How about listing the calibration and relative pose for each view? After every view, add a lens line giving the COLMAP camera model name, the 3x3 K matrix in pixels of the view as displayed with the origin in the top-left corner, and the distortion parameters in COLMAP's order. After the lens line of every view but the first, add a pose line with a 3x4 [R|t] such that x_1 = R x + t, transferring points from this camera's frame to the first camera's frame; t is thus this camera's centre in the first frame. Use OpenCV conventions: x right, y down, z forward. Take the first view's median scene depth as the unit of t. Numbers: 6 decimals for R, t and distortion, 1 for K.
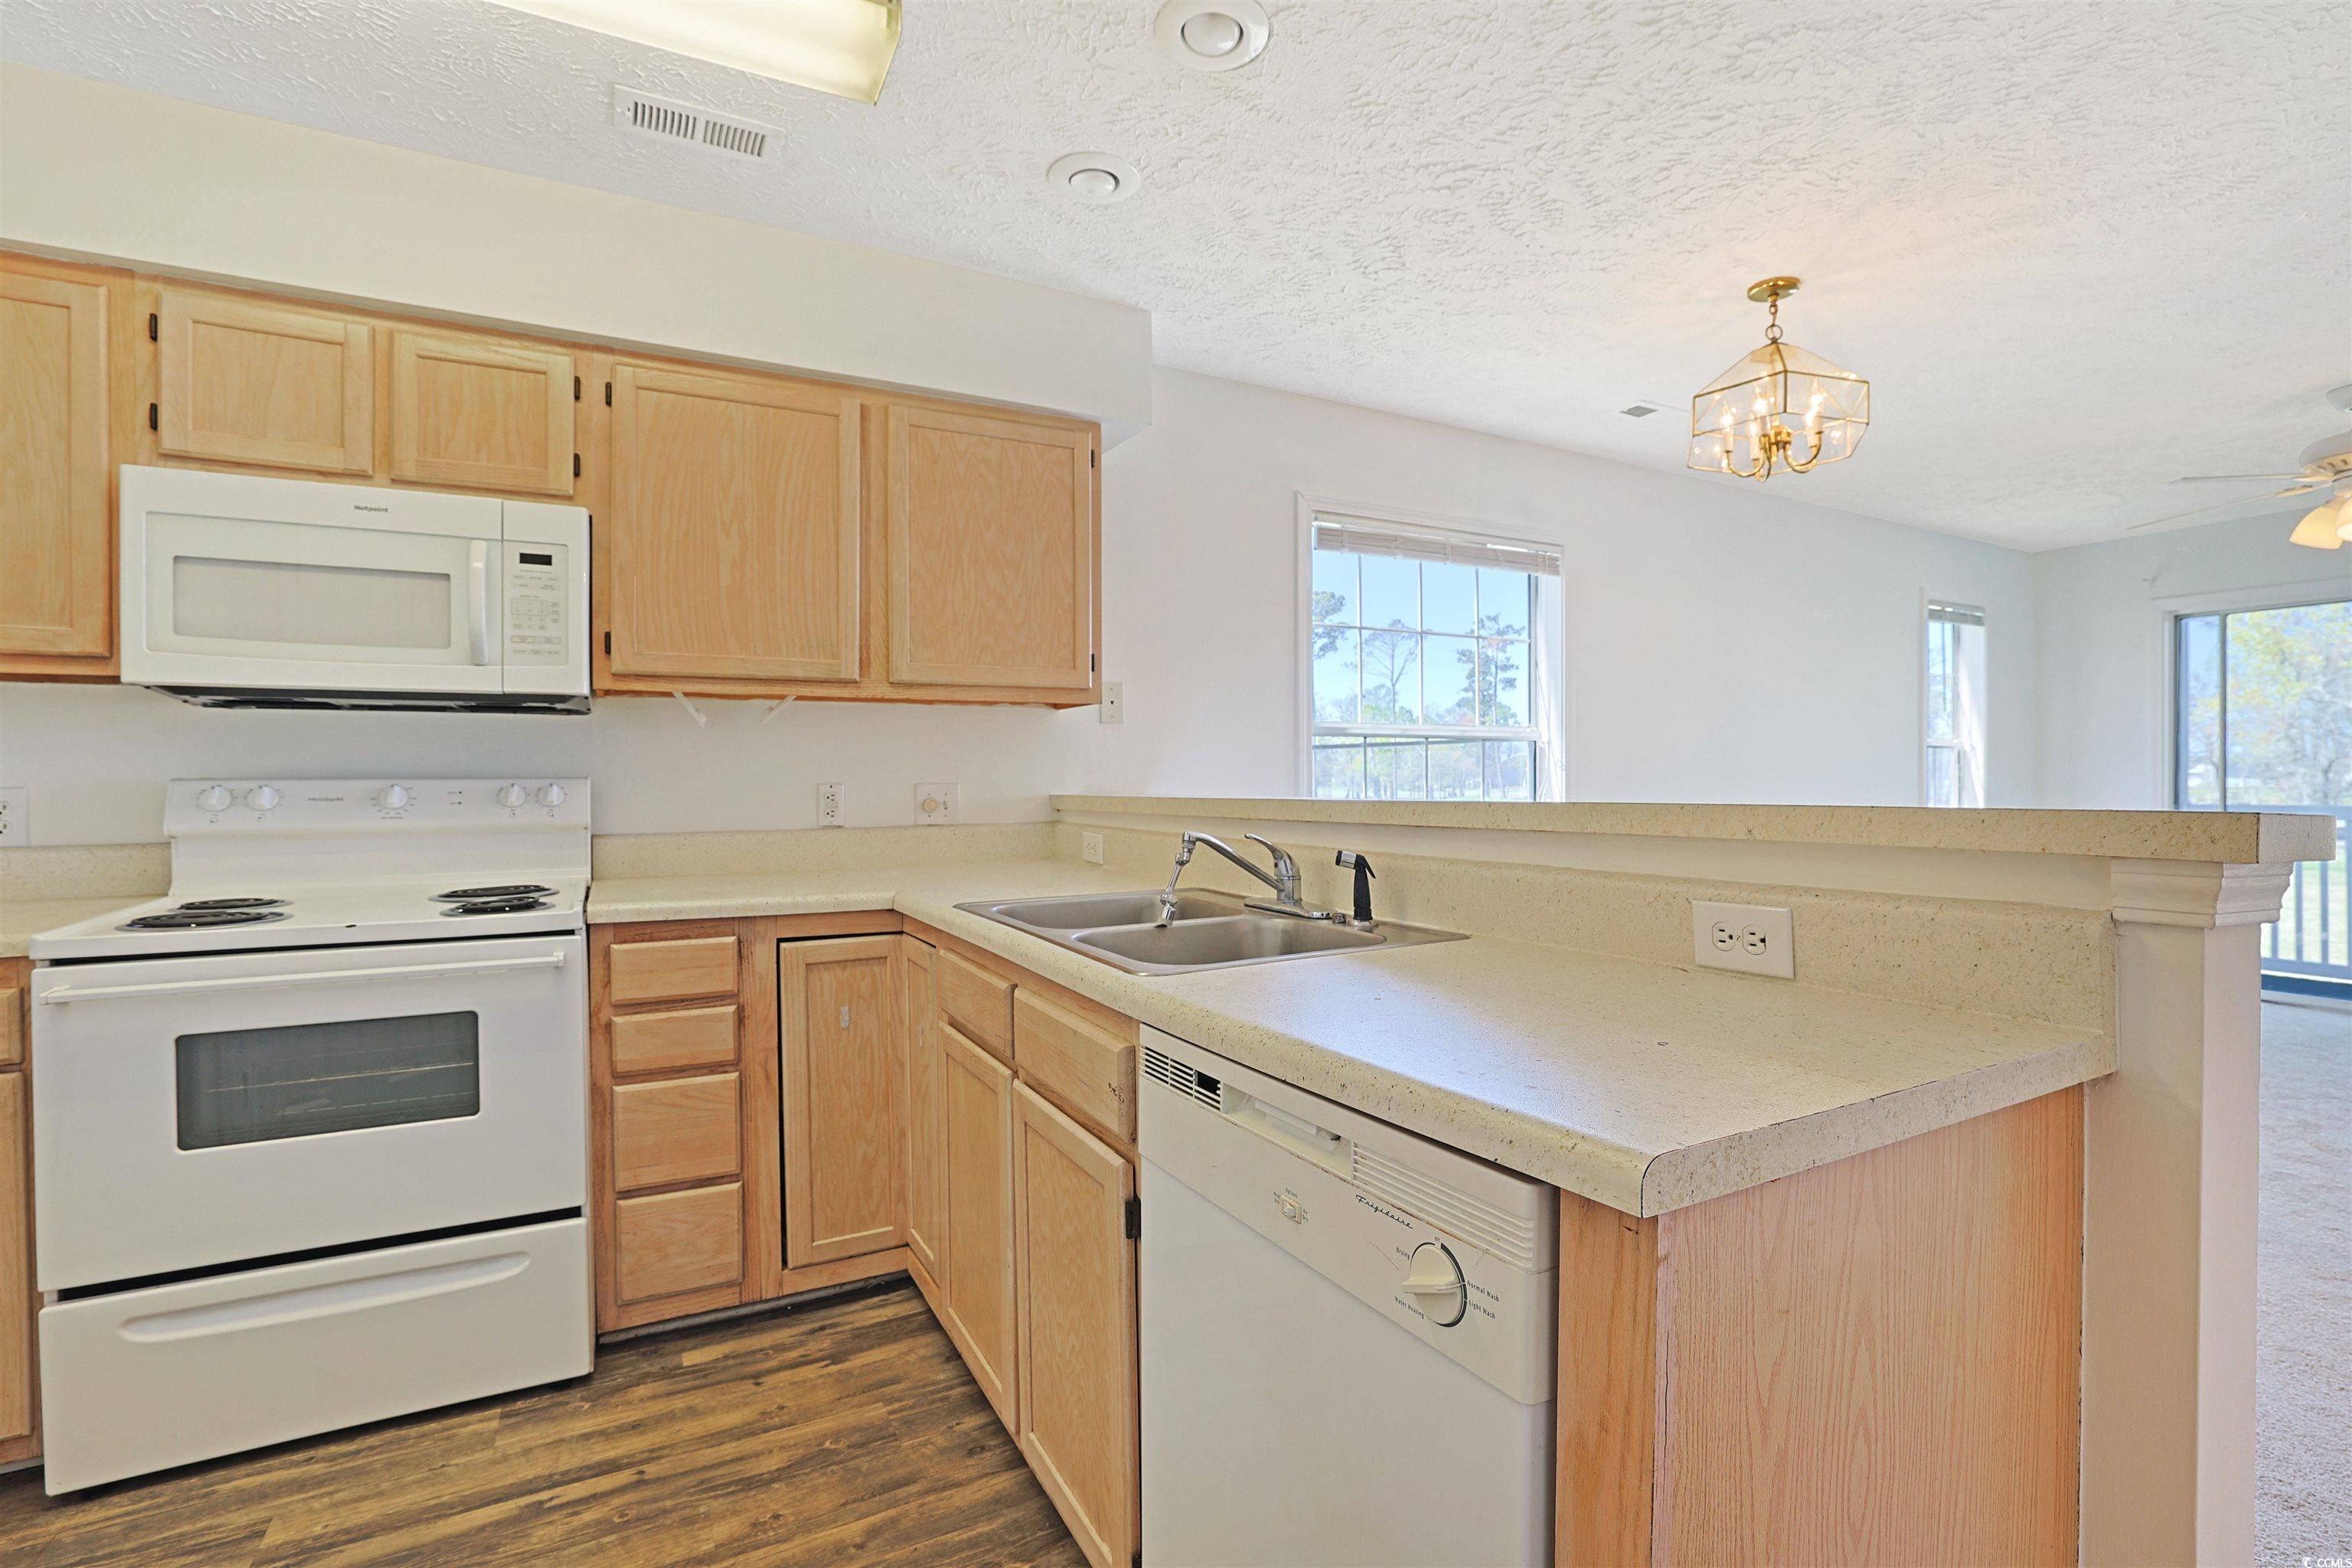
lens RADIAL K [[1081.5, 0, 1177.9], [0, 1081.5, 782.7], [0, 0, 1]] dist [-0.035874, 0.011015]
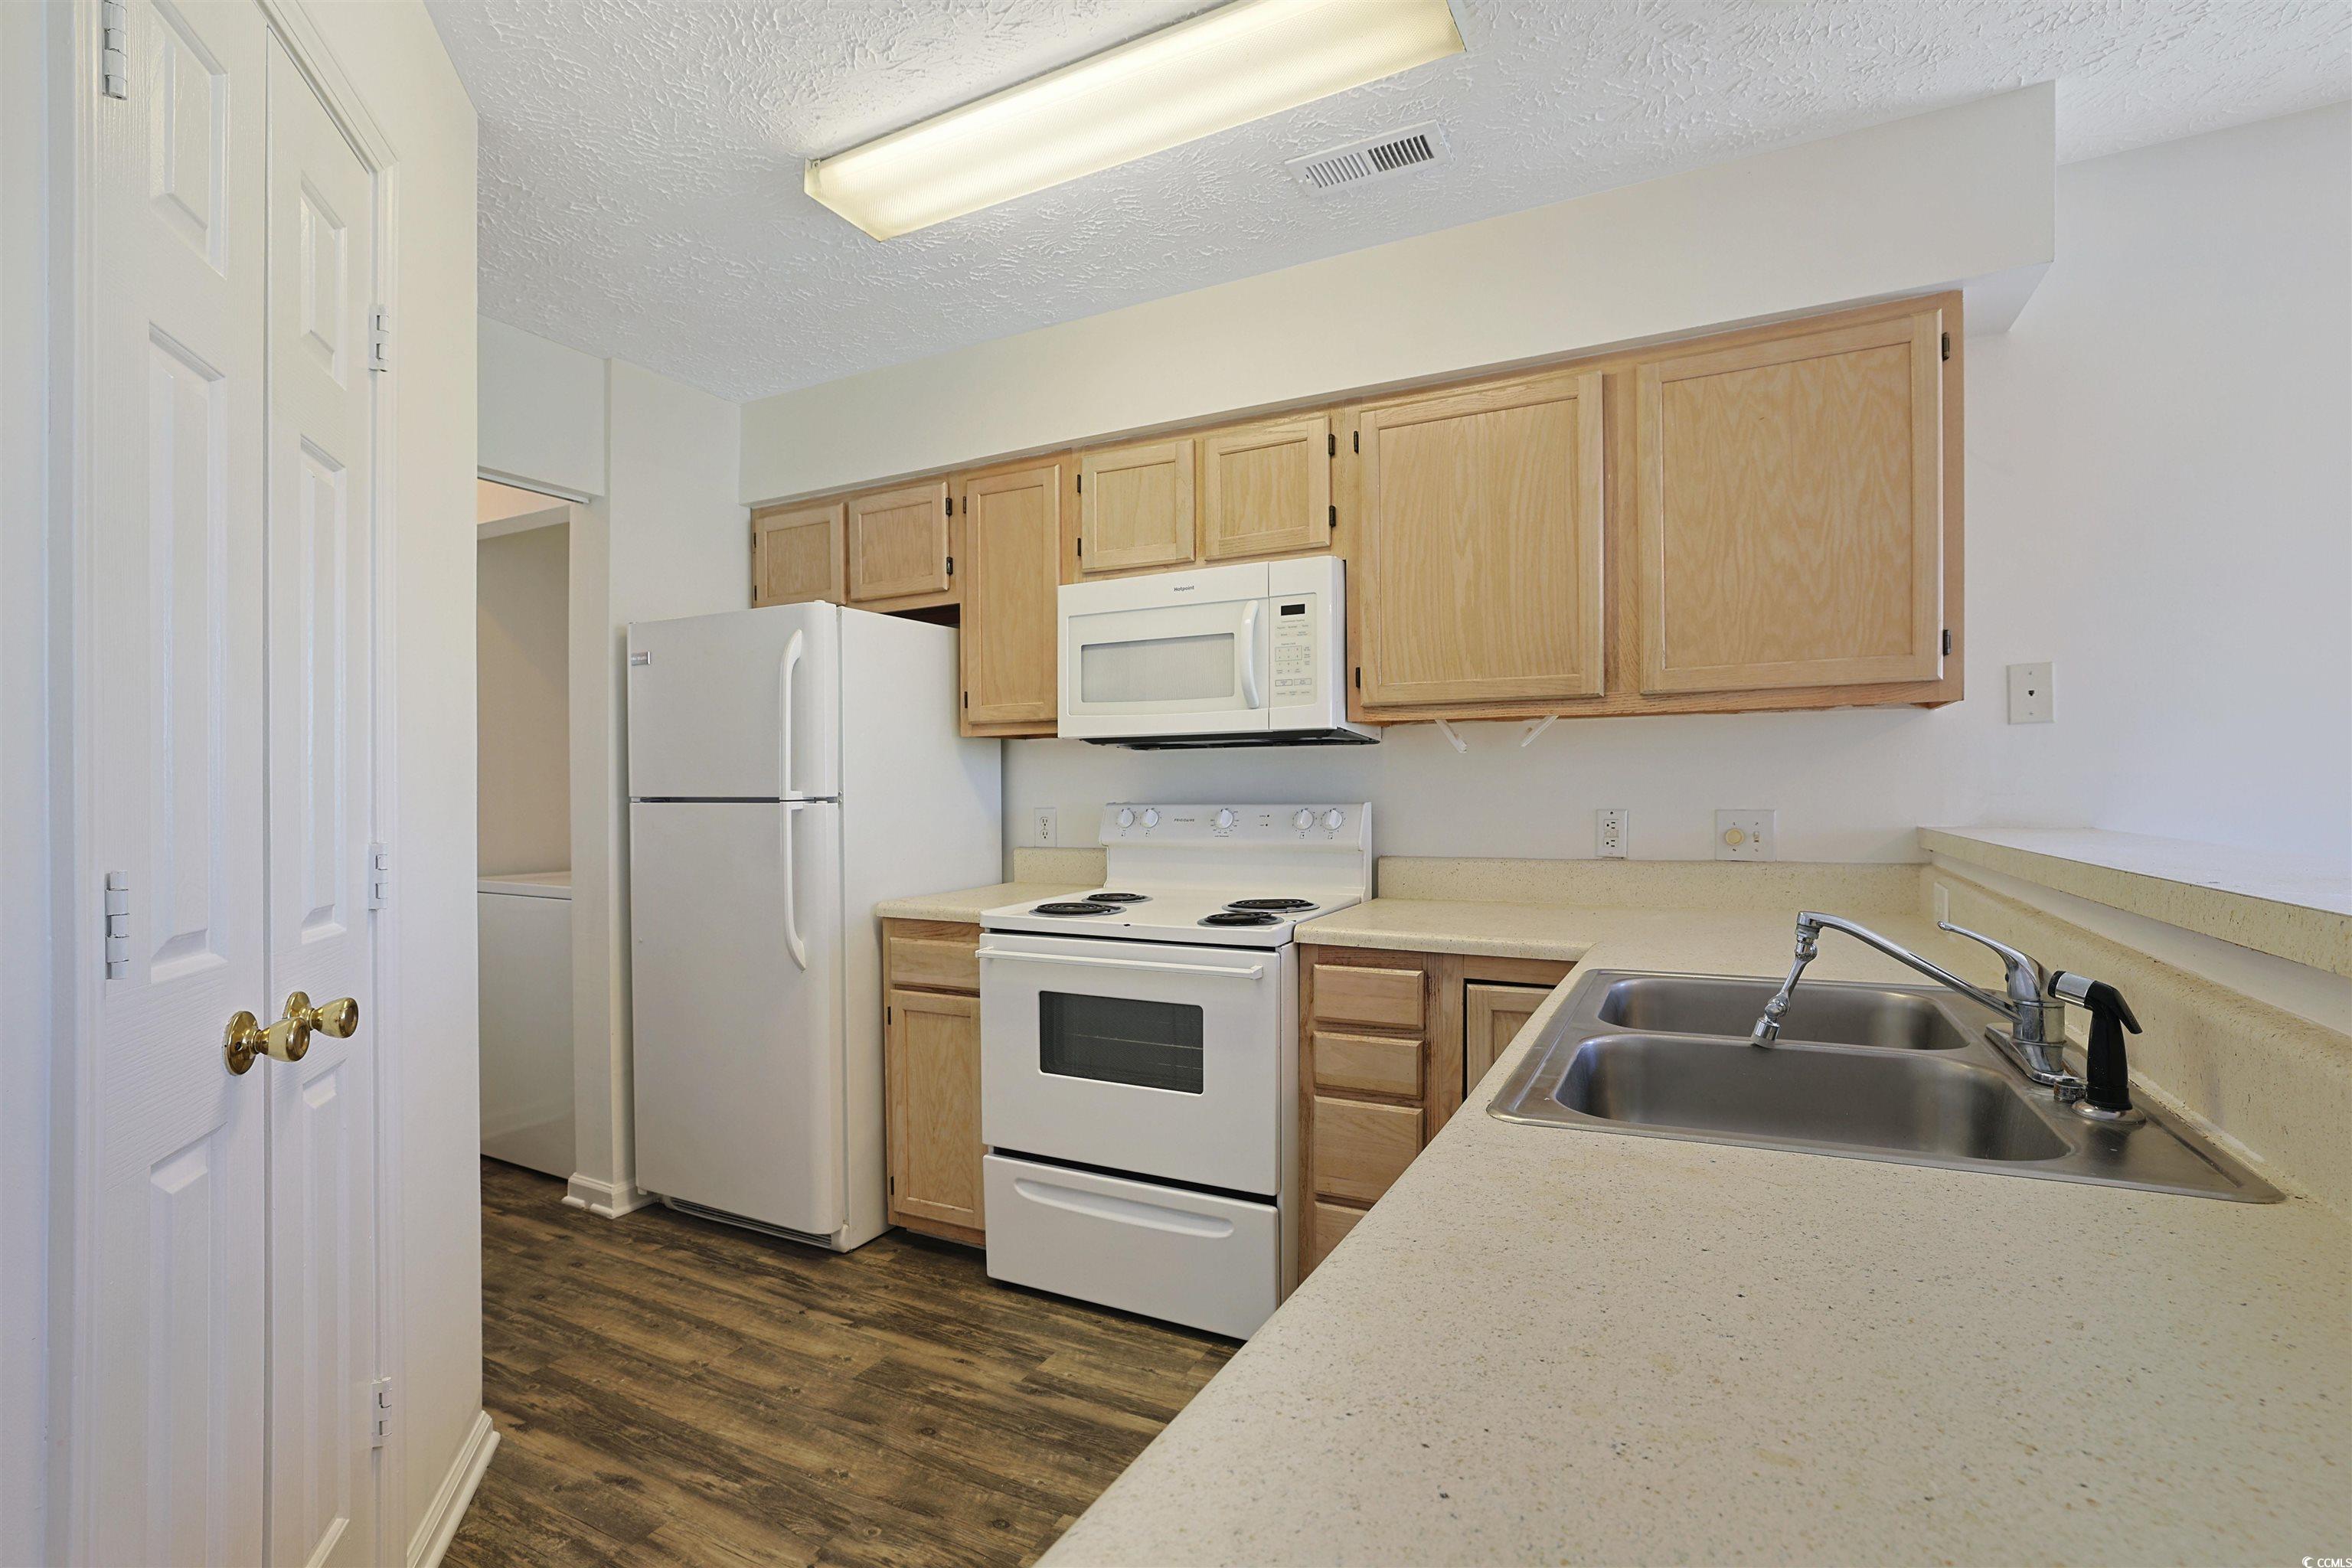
lens RADIAL K [[1081.5, 0, 1170.5], [0, 1081.5, 809.1], [0, 0, 1]] dist [-0.035874, 0.011015]
pose [[0.564183, 0.014901, -0.825515, 0.268913], [0.004263, 0.999771, 0.020960, -0.025904], [0.825639, -0.015344, 0.563991, 0.259153]]
